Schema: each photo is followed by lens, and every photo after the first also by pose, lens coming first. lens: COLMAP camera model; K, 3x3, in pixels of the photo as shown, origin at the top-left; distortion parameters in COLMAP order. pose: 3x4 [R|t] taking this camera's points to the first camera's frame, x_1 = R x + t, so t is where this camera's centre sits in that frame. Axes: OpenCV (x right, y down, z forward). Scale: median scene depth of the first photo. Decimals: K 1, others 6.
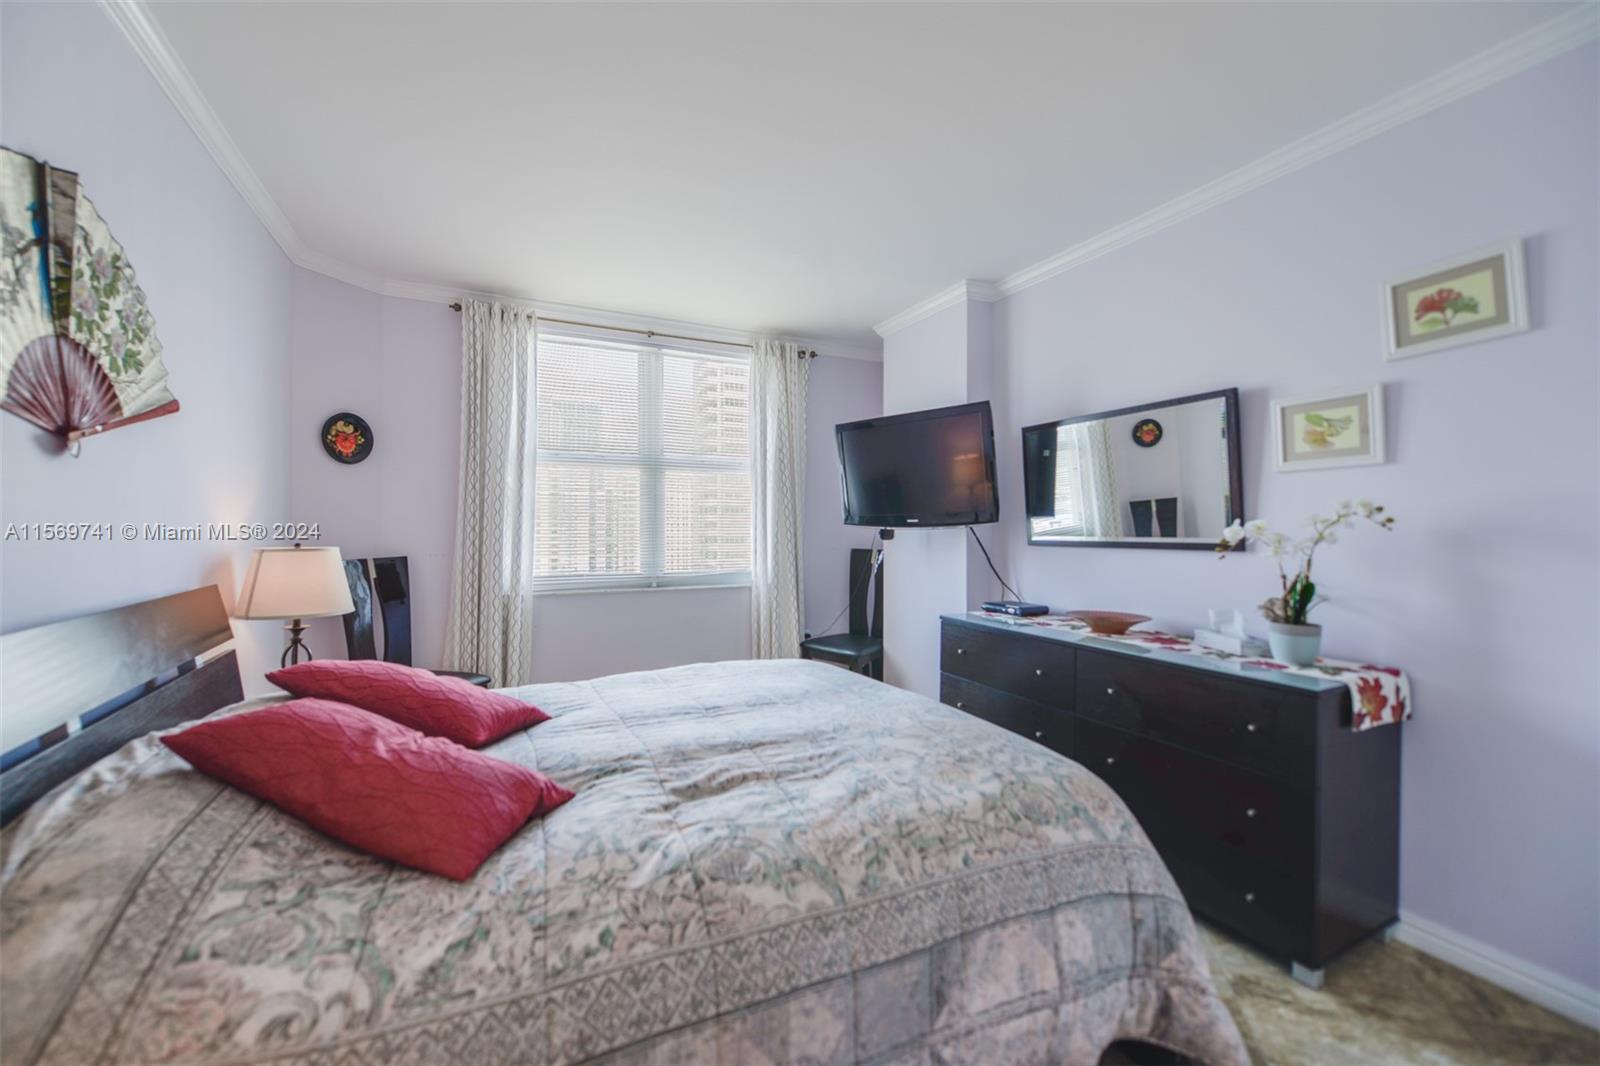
lens RADIAL K [[632.1, 0, 789.1], [0, 632.1, 527.5], [0, 0, 1]] dist [-0.004127, -0.000605]
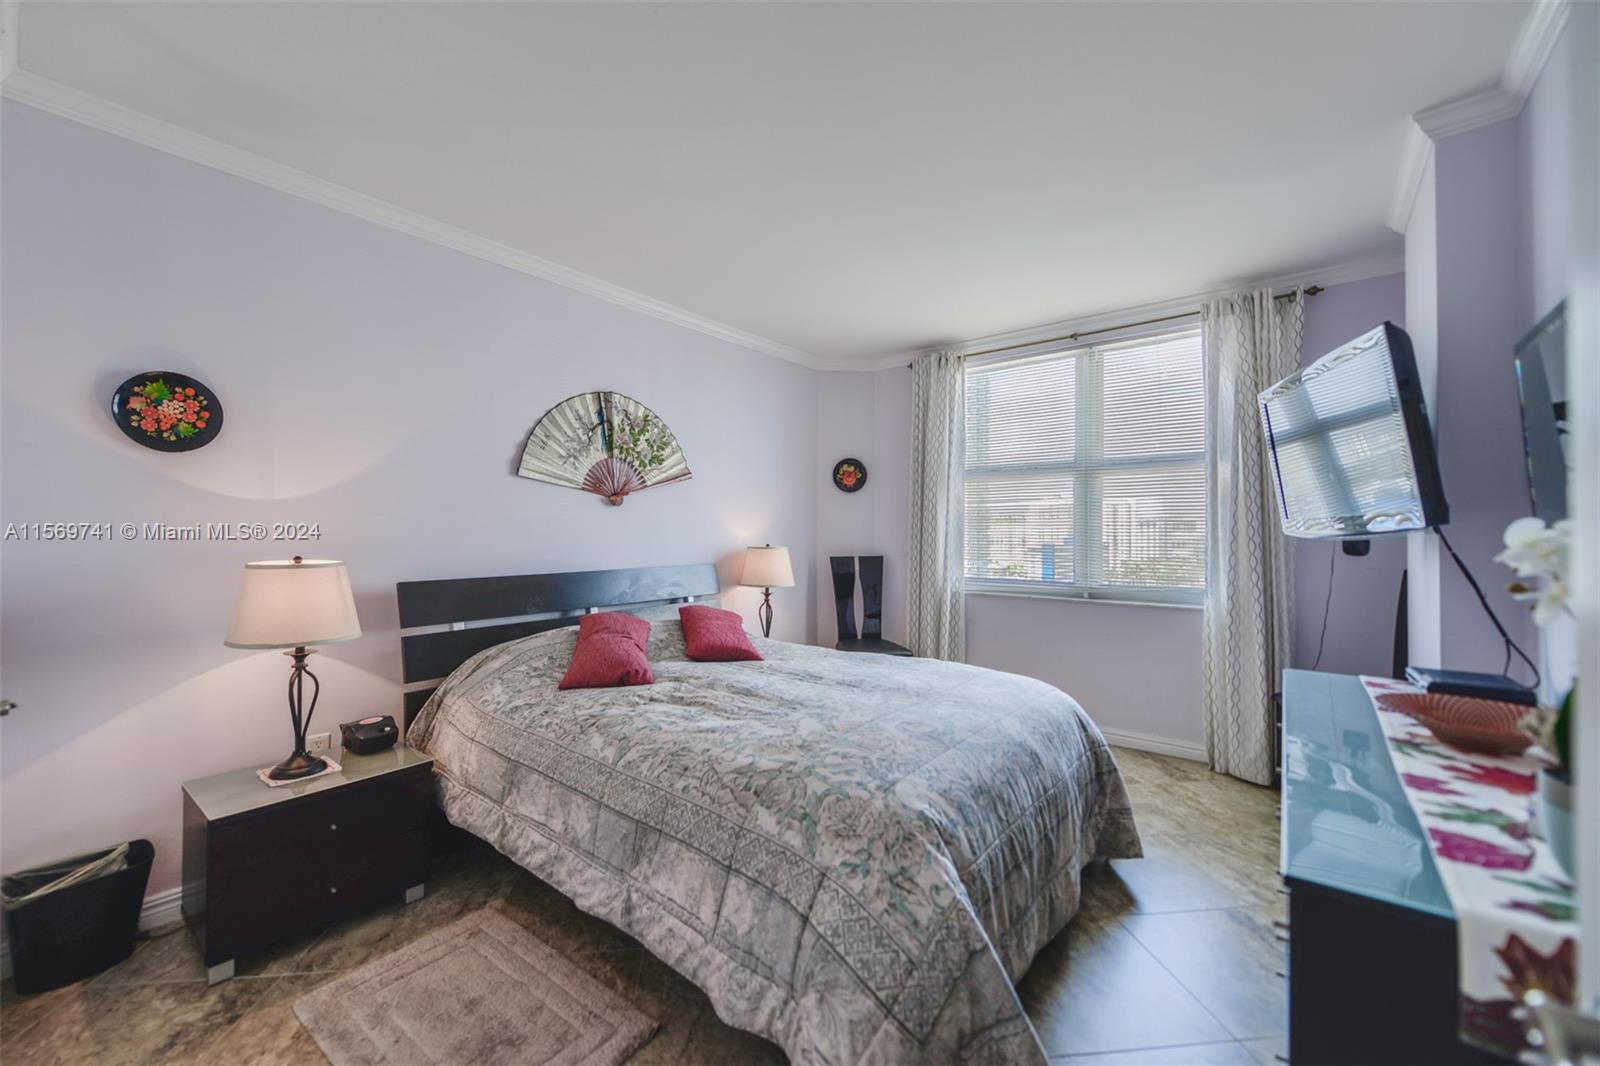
lens RADIAL K [[632.1, 0, 789.1], [0, 632.1, 527.5], [0, 0, 1]] dist [-0.004127, -0.000605]
pose [[0.428187, -0.010441, -0.903630, 1.257132], [-0.001378, 0.999925, -0.012207, 0.000972], [0.903689, 0.006472, 0.428141, 0.505251]]
